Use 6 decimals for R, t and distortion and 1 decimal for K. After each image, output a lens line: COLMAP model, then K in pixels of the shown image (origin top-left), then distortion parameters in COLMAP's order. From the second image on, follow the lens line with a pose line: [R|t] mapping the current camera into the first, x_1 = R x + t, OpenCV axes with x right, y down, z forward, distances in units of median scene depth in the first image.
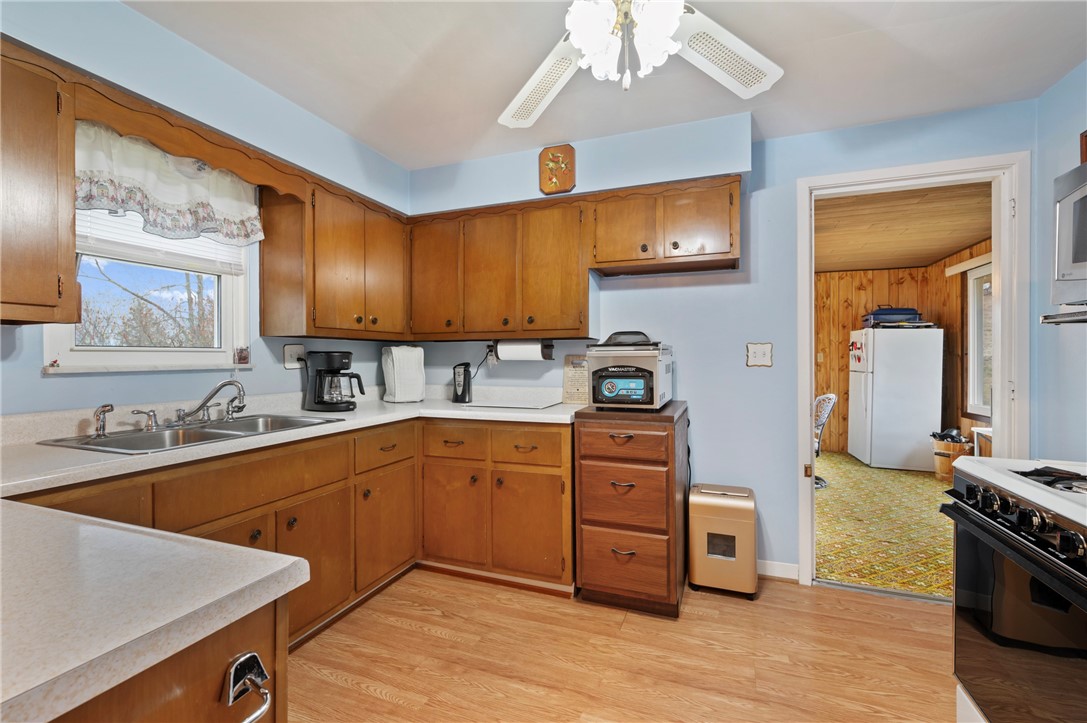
lens RADIAL K [[467.1, 0, 557.7], [0, 467.1, 368.3], [0, 0, 1]] dist [-0.002693, 0.001111]
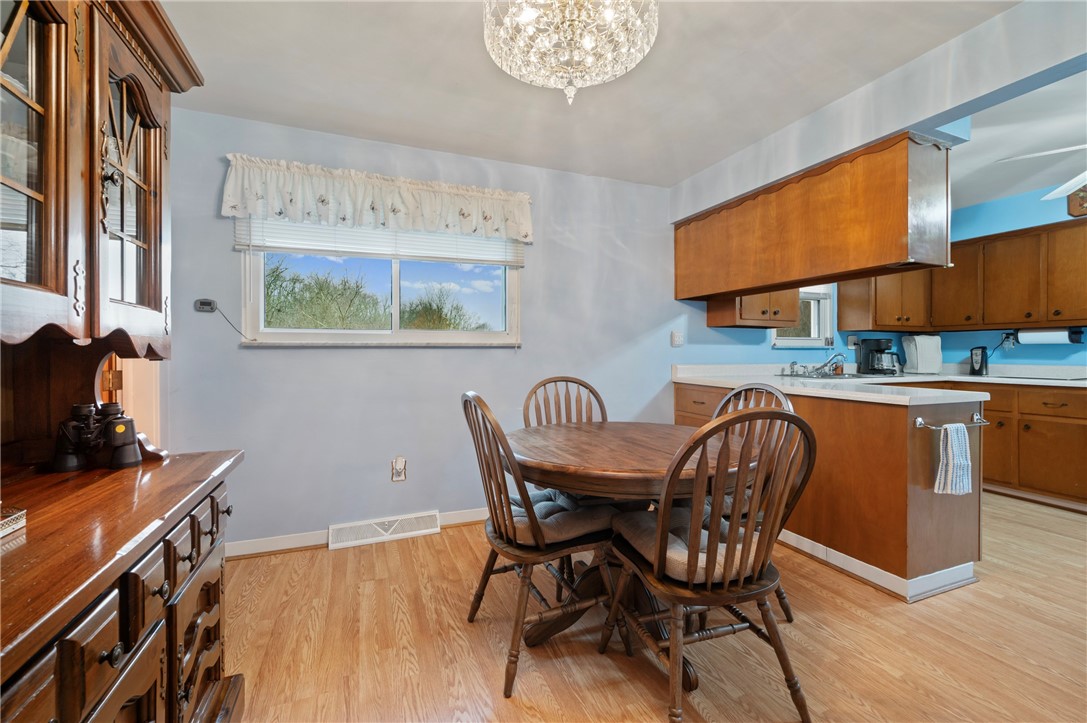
lens RADIAL K [[467.1, 0, 537.9], [0, 467.1, 352.1], [0, 0, 1]] dist [-0.002693, 0.001111]
pose [[0.662475, 0.003598, -0.749075, -0.043157], [-0.020432, 0.999703, -0.013268, 0.056331], [0.748805, 0.024095, 0.662352, -0.997396]]
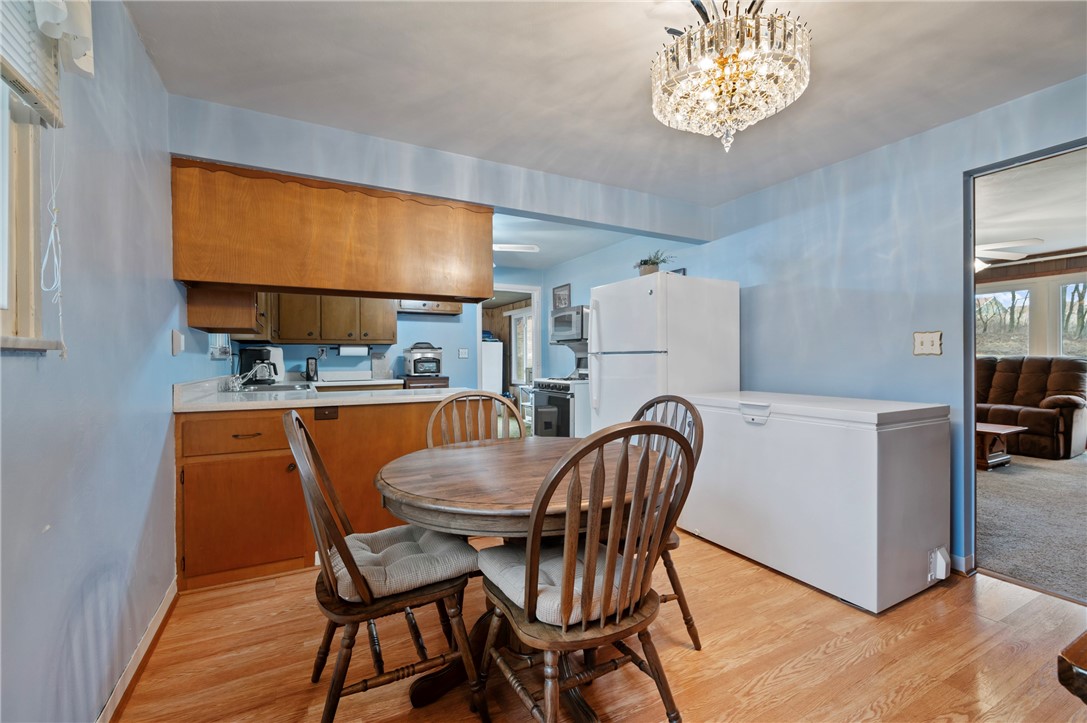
lens RADIAL K [[467.1, 0, 543.2], [0, 467.1, 359.5], [0, 0, 1]] dist [-0.002693, 0.001111]
pose [[0.658517, -0.001346, 0.752565, -1.051841], [0.021207, 0.999634, -0.016769, 0.048388], [-0.752267, 0.027002, 0.658304, -0.833984]]
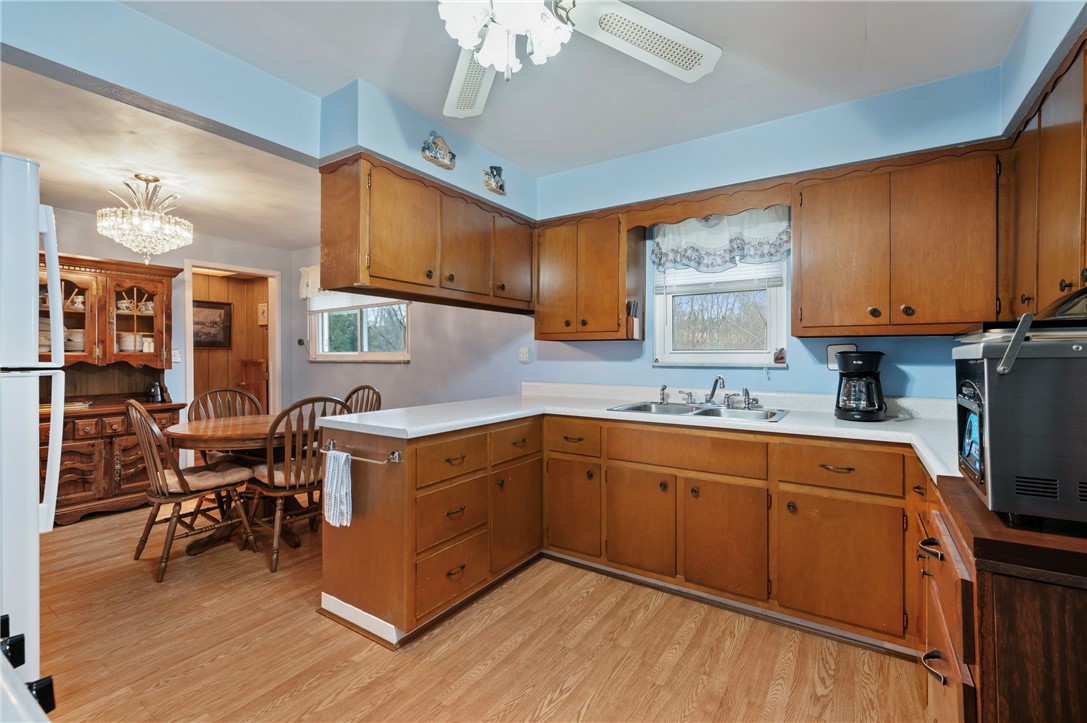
lens RADIAL K [[467.1, 0, 520.5], [0, 467.1, 358.4], [0, 0, 1]] dist [-0.002693, 0.001111]
pose [[-0.247563, 0.011432, -0.968804, 0.521033], [-0.019839, 0.999661, 0.016866, -0.024577], [0.968669, 0.023396, -0.247253, 0.599500]]
